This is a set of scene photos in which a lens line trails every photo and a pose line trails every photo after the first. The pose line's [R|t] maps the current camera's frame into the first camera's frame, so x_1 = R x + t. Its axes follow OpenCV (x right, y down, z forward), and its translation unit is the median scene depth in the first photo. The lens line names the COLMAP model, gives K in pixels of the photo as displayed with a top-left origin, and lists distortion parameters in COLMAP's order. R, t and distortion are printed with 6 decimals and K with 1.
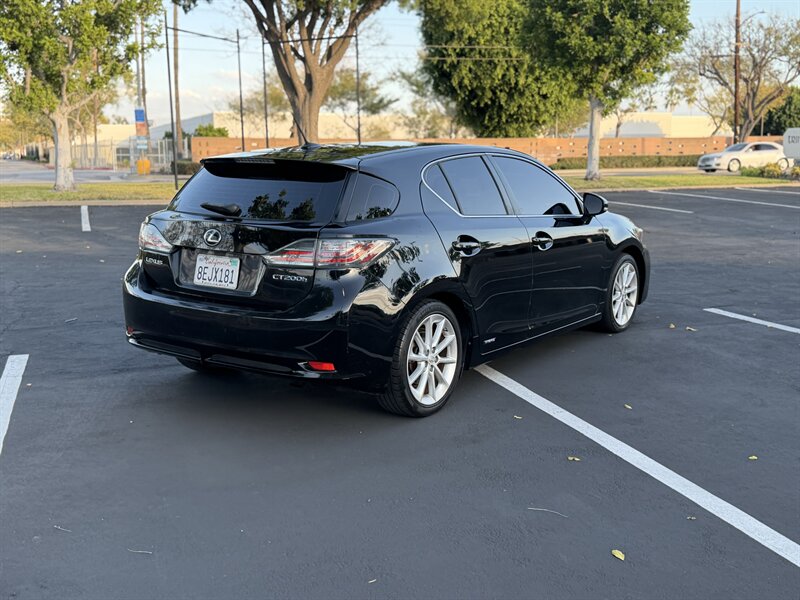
lens RADIAL K [[885.7, 0, 400.0], [0, 885.7, 300.0], [0, 0, 1]] dist [0.196612, -0.421682]
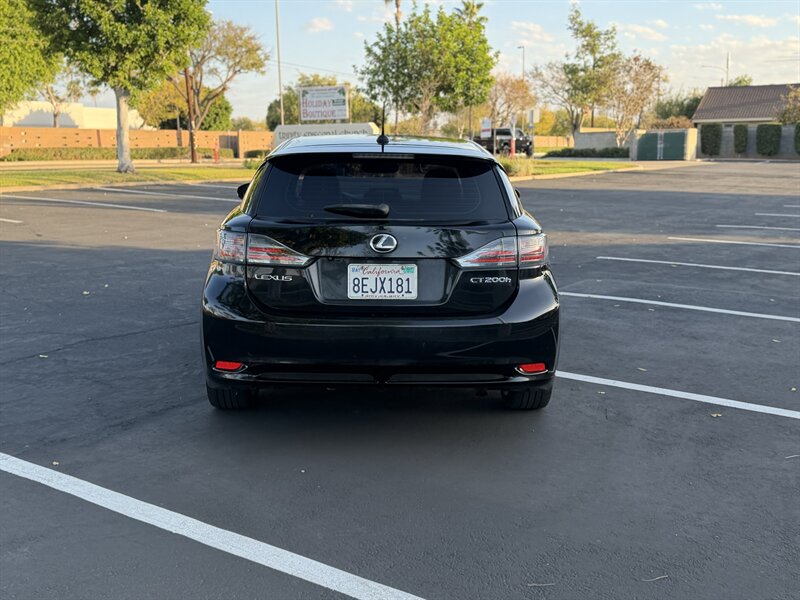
lens RADIAL K [[885.7, 0, 400.0], [0, 885.7, 300.0], [0, 0, 1]] dist [0.196612, -0.421682]
pose [[0.795028, -0.099264, 0.598396, -0.156420], [0.094208, 0.994755, 0.039849, -0.010260], [-0.599213, 0.024693, 0.800209, 0.062564]]
